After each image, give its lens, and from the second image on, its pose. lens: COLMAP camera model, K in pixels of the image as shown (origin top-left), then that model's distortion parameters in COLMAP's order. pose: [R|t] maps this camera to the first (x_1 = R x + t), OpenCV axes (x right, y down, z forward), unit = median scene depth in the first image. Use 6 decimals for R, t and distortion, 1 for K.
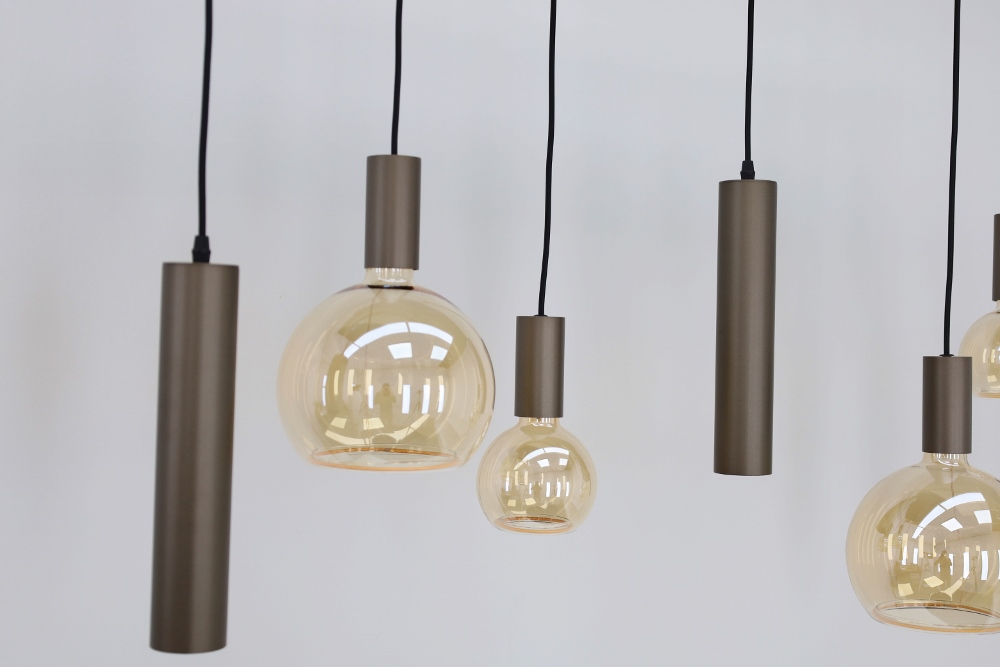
lens RADIAL K [[1478.4, 0, 502.7], [0, 1478.4, 334.9], [0, 0, 1]] dist [-0.042646, 0.000000]
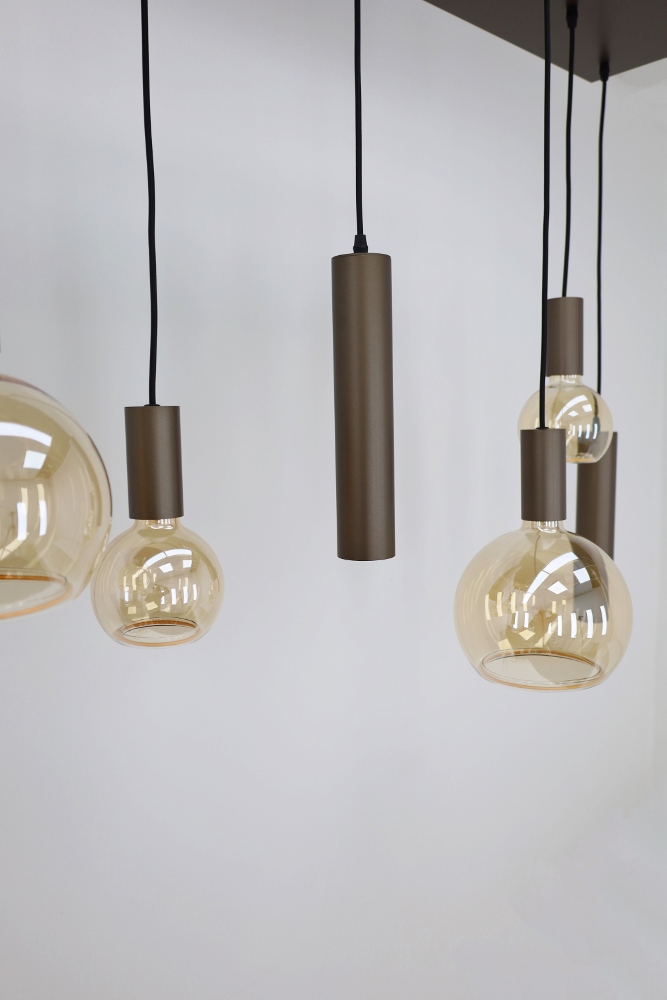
lens RADIAL K [[899.9, 0, 356.5], [0, 899.9, 511.9], [0, 0, 1]] dist [0.005483, -0.006783]
pose [[0.954719, -0.070729, 0.288979, -0.018047], [0.037122, 0.992059, 0.120171, -0.009808], [-0.295184, -0.104002, 0.949763, 0.434321]]
